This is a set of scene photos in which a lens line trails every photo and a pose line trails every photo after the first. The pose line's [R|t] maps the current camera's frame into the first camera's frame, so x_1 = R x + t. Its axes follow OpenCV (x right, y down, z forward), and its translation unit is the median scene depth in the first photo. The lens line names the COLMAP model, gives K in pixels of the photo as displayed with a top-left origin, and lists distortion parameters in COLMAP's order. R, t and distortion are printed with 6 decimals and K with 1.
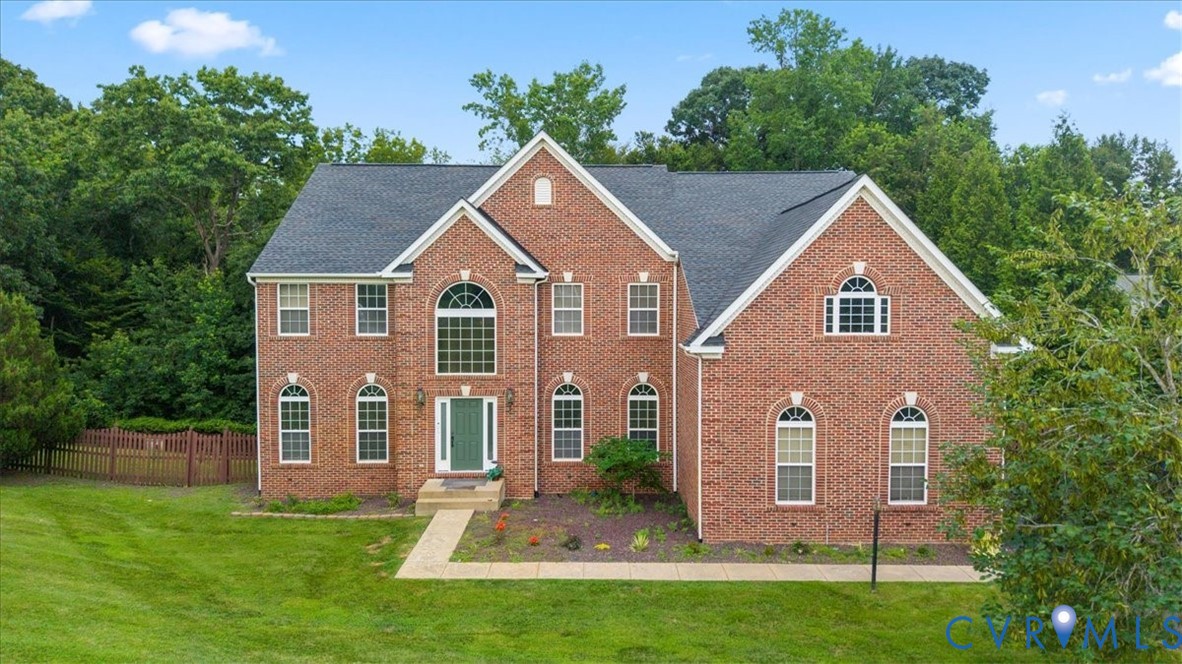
lens RADIAL K [[456.8, 0, 592.6], [0, 456.8, 307.3], [0, 0, 1]] dist [0.026785, -0.017720]
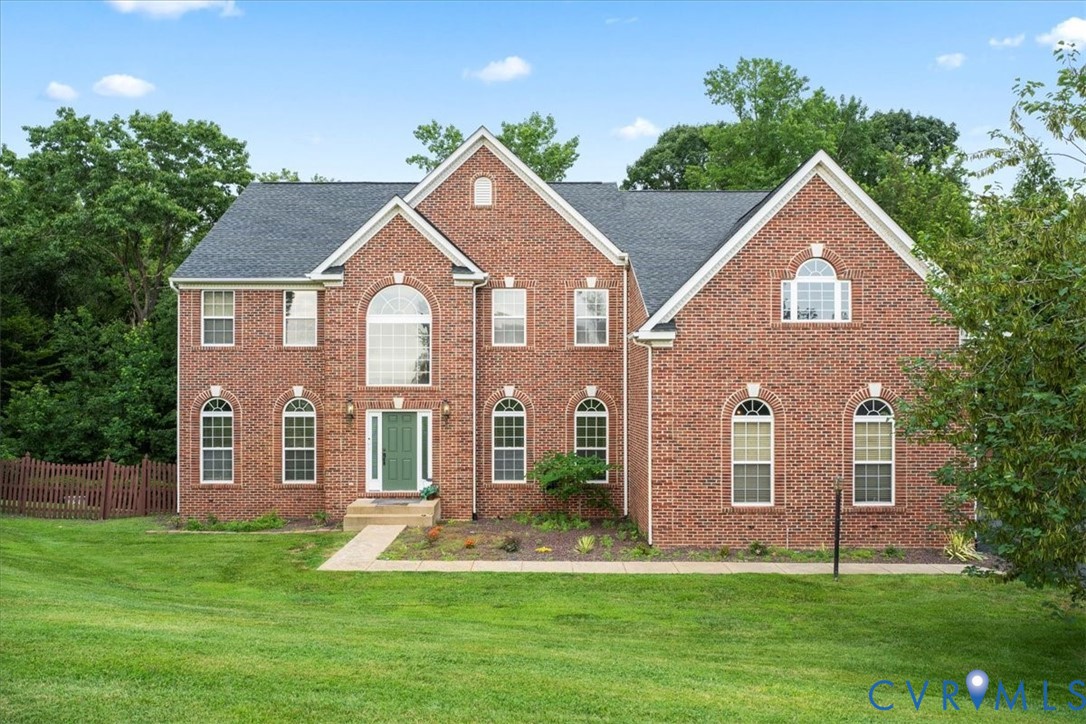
lens RADIAL K [[490.1, 0, 543.0], [0, 490.1, 362.0], [0, 0, 1]] dist [-0.003592, 0.000010]
pose [[0.999998, -0.000207, -0.001981, 0.015900], [0.000144, 0.999502, -0.031547, 0.125668], [0.001987, 0.031547, 0.999500, 0.006447]]
